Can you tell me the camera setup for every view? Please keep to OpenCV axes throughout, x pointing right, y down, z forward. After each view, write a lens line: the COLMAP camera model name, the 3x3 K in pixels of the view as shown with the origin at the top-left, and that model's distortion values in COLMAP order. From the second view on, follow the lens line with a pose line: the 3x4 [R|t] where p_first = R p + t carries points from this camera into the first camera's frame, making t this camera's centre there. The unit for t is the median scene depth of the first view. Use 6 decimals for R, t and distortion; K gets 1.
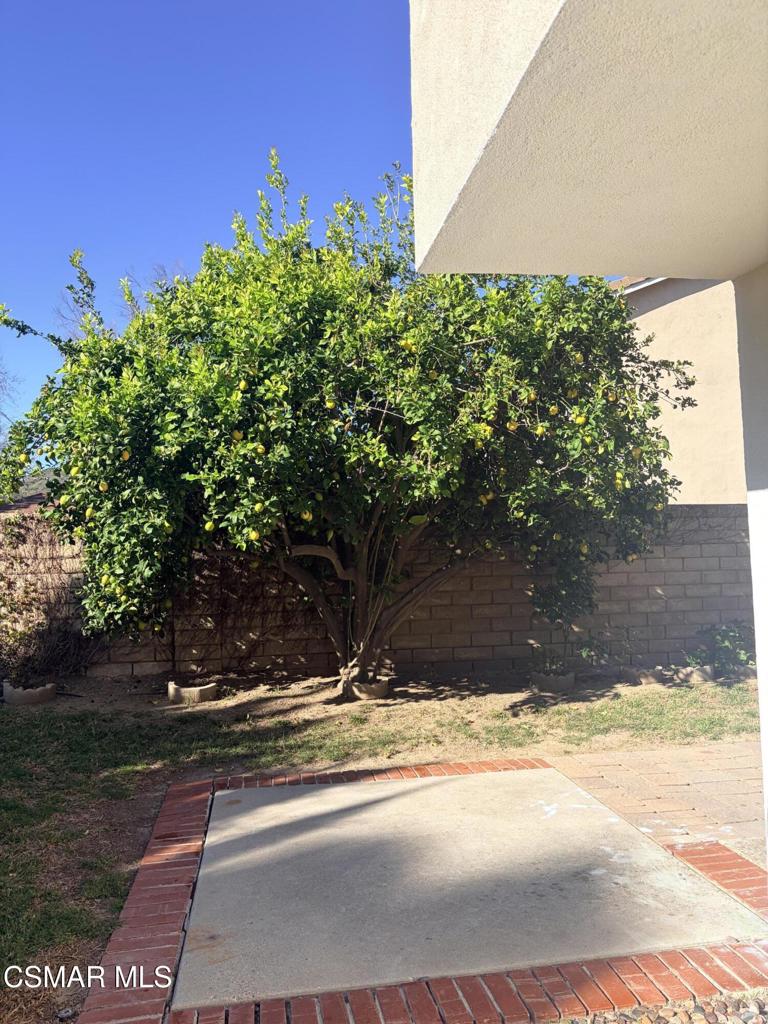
lens RADIAL K [[785.1, 0, 385.9], [0, 785.1, 514.7], [0, 0, 1]] dist [0.011203, 0.012932]
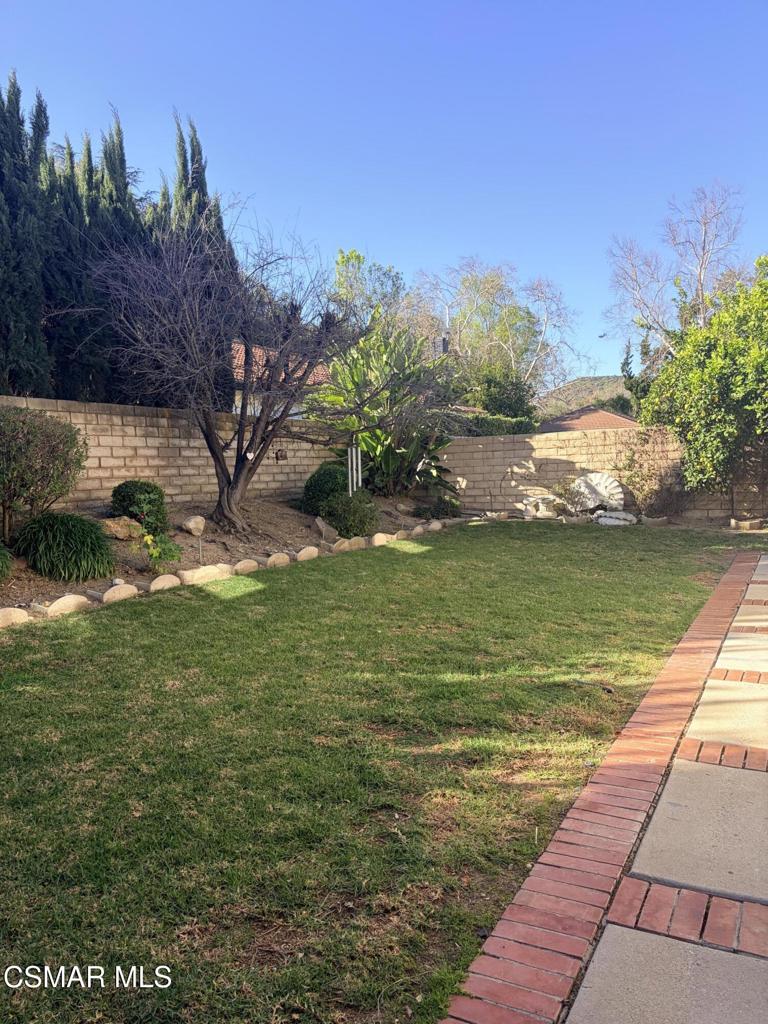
lens RADIAL K [[785.1, 0, 385.9], [0, 785.1, 514.7], [0, 0, 1]] dist [0.011203, 0.012932]
pose [[0.800729, 0.033020, -0.598115, 0.191037], [0.039060, 0.993477, 0.107138, -0.023683], [0.597751, -0.109151, 0.794216, -1.021792]]
